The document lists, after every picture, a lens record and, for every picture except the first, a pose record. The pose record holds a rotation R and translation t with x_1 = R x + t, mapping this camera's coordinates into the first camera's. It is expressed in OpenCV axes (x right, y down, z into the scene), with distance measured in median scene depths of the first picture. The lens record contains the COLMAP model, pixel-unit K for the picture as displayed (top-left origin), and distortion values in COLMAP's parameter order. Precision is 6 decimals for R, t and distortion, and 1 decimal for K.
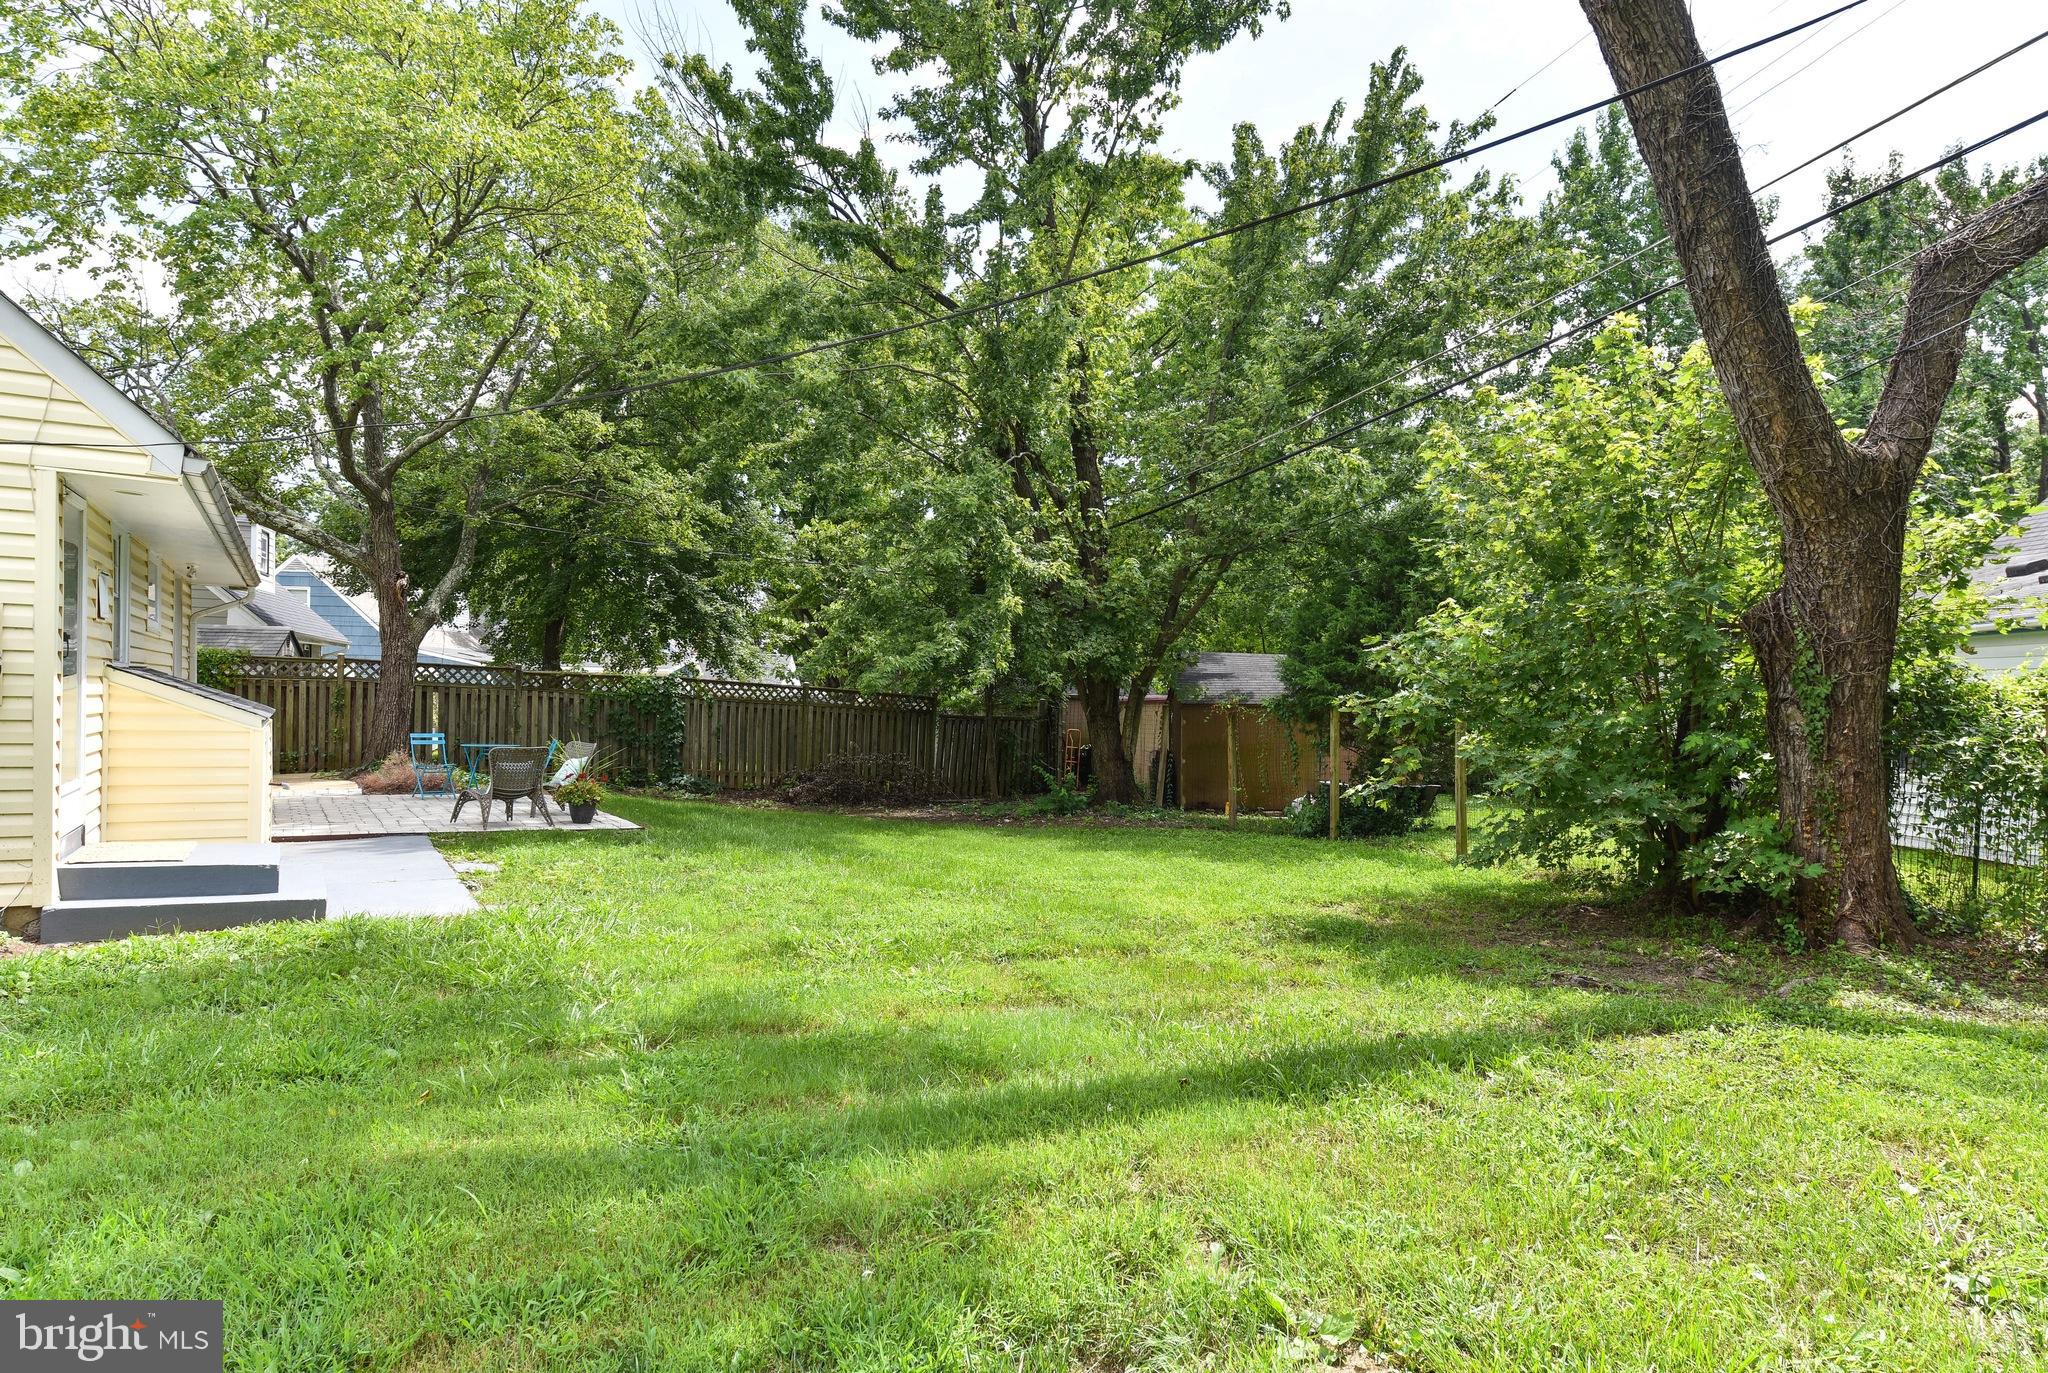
lens RADIAL K [[1292.8, 0, 1023.5], [0, 1292.8, 691.4], [0, 0, 1]] dist [0.002618, 0.000637]
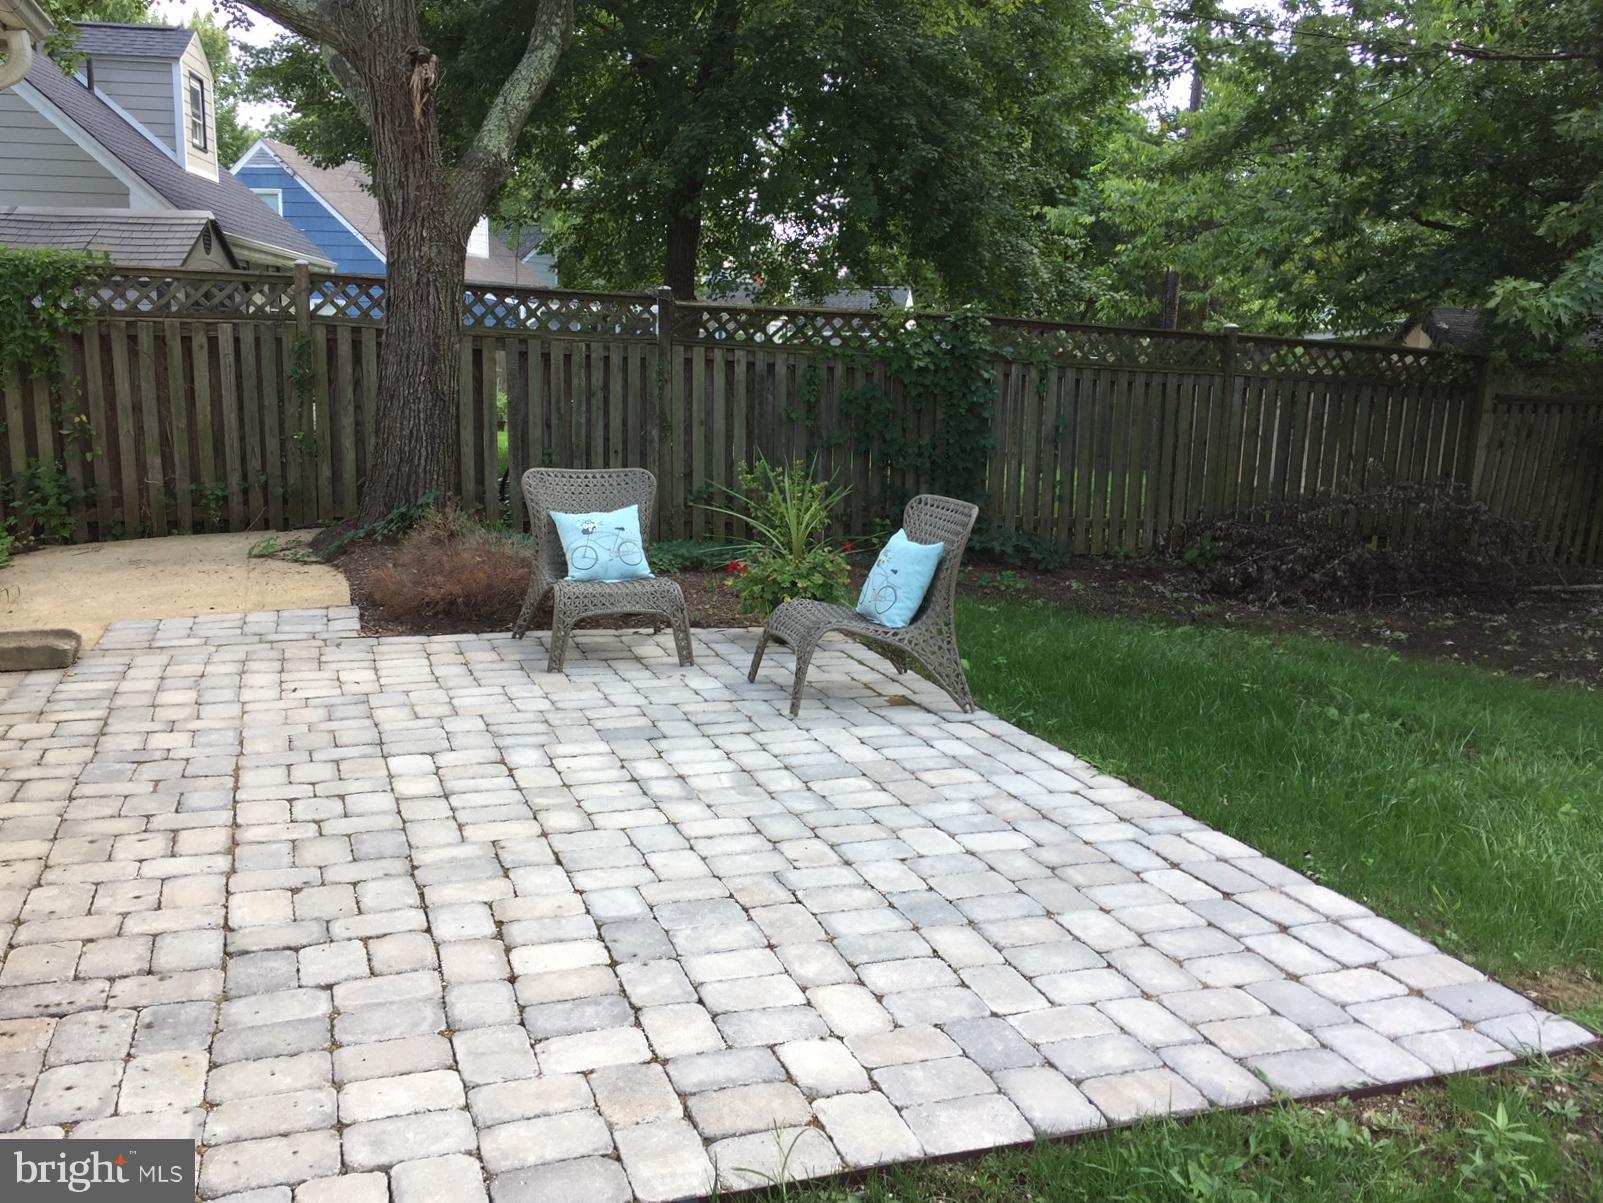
lens RADIAL K [[1457.1, 0, 800.3], [0, 1457.1, 600.5], [0, 0, 1]] dist [0.047981, -0.003823]
pose [[0.983182, 0.033709, -0.179489, -0.254877], [-0.000267, 0.983082, 0.183168, -0.007071], [0.182627, -0.180039, 0.966557, 0.504409]]
